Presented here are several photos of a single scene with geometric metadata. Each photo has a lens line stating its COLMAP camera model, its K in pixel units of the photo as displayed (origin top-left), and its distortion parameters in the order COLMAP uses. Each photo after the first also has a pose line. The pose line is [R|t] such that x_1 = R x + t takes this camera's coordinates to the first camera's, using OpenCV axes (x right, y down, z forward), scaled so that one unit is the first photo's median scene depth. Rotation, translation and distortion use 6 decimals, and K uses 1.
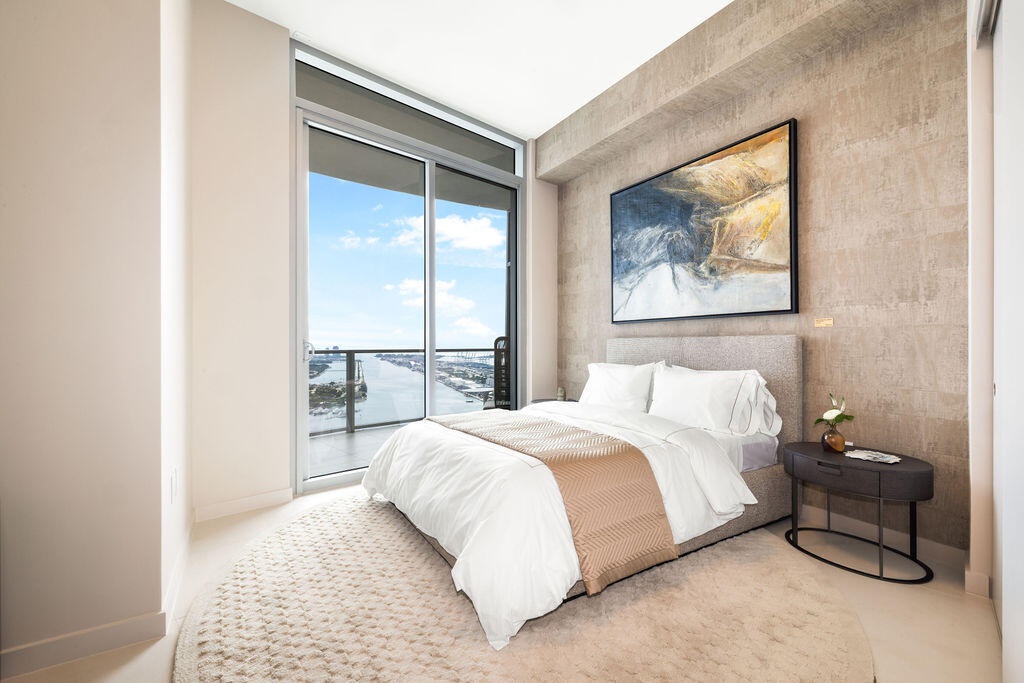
lens RADIAL K [[443.2, 0, 512.3], [0, 443.2, 348.2], [0, 0, 1]] dist [0.000795, 0.000278]
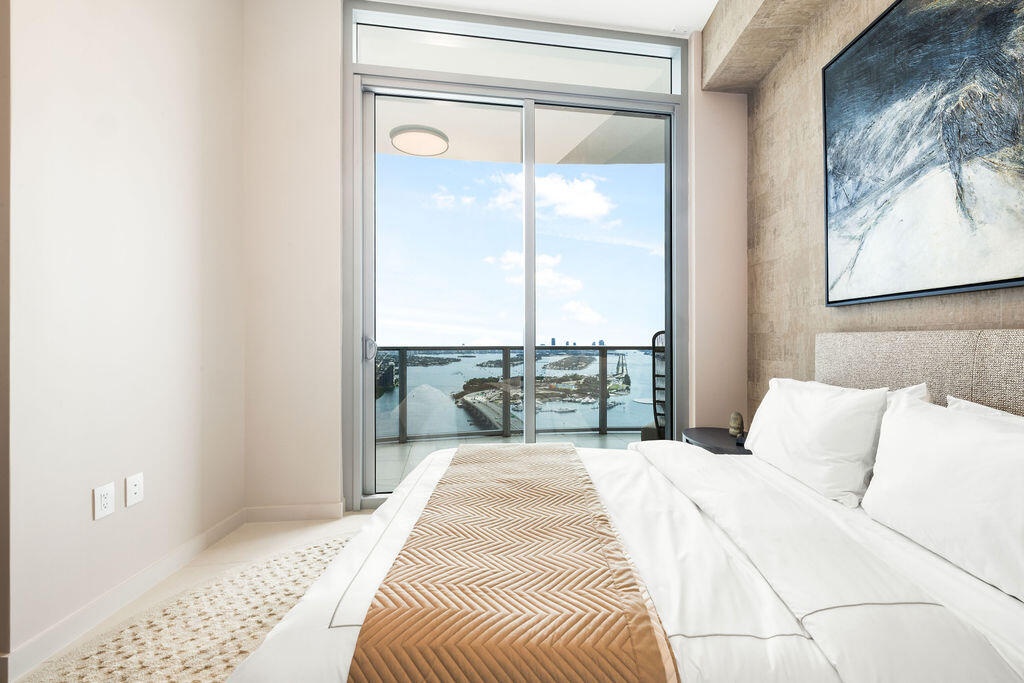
lens RADIAL K [[439.1, 0, 511.9], [0, 439.1, 336.2], [0, 0, 1]] dist [0.000677, -0.000001]
pose [[0.827406, 0.005184, -0.561580, 0.217522], [-0.013351, 0.999856, -0.010441, -0.008361], [0.561445, 0.016137, 0.827357, 0.355686]]
